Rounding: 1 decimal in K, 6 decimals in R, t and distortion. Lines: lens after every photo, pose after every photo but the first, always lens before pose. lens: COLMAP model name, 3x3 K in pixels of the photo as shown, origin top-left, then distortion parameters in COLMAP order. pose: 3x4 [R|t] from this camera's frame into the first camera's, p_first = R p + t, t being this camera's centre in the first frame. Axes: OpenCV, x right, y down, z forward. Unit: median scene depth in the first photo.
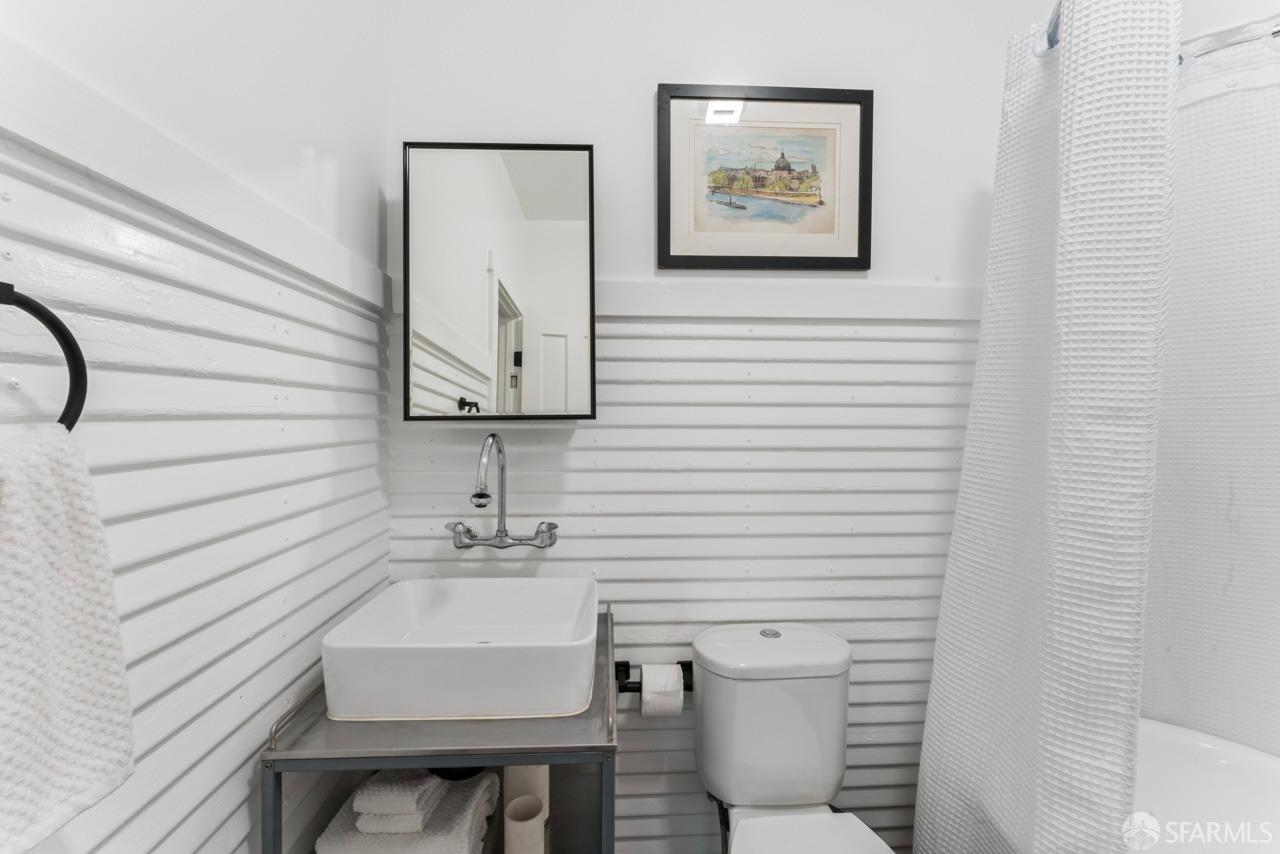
lens RADIAL K [[511.5, 0, 641.6], [0, 511.5, 430.6], [0, 0, 1]] dist [-0.001071, 0.000053]
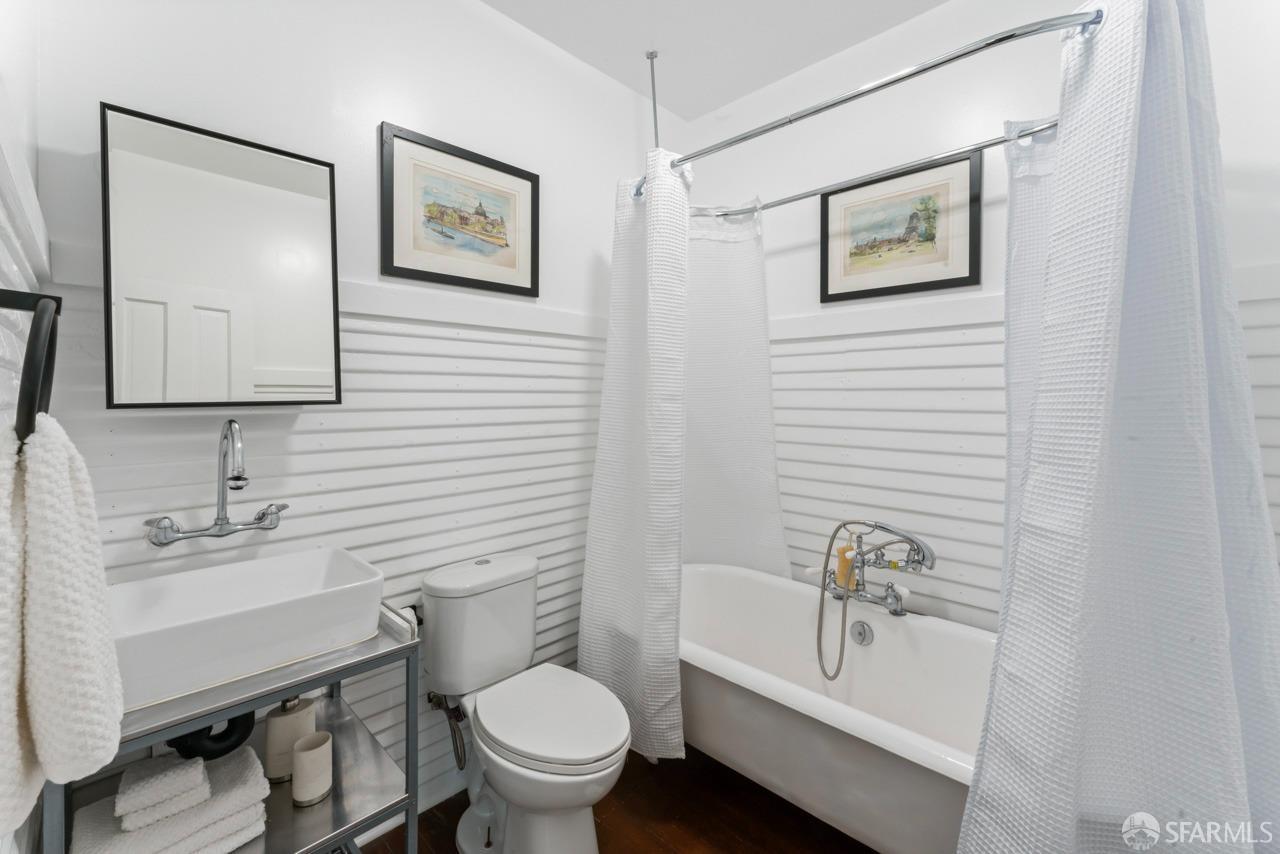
lens RADIAL K [[543.2, 0, 631.1], [0, 543.2, 410.7], [0, 0, 1]] dist [-0.001623, -0.000240]
pose [[0.750842, -0.019309, 0.660200, -0.371593], [0.026398, 0.999651, -0.000785, 0.010059], [-0.659954, 0.018018, 0.751090, -0.309873]]
